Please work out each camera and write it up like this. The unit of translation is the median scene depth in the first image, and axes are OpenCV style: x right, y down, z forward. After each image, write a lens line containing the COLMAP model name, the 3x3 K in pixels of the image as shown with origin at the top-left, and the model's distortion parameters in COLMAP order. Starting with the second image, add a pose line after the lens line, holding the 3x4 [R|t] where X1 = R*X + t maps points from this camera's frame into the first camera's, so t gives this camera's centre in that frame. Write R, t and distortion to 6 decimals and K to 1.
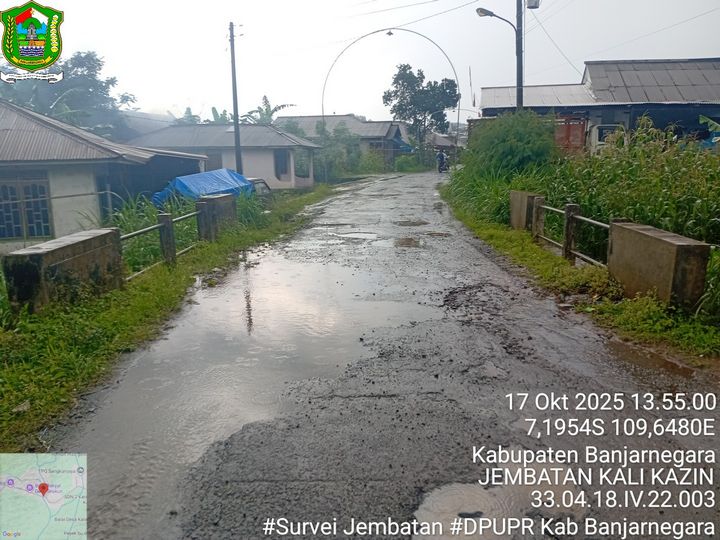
lens RADIAL K [[546.4, 0, 357.5], [0, 546.4, 266.9], [0, 0, 1]] dist [0.108641, -0.226889]
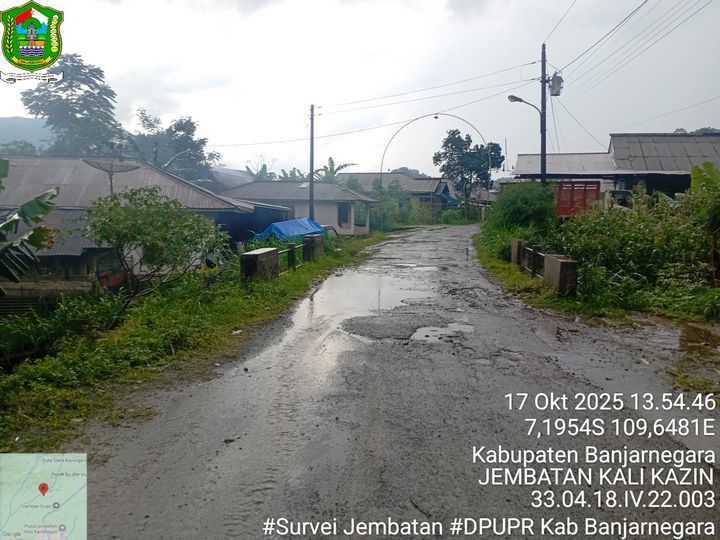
lens RADIAL K [[546.4, 0, 357.5], [0, 546.4, 266.9], [0, 0, 1]] dist [0.108641, -0.226889]
pose [[0.995244, 0.036207, -0.090431, 0.002844], [-0.044262, 0.995073, -0.088720, 0.026264], [0.086773, 0.092300, 0.991943, -0.146236]]
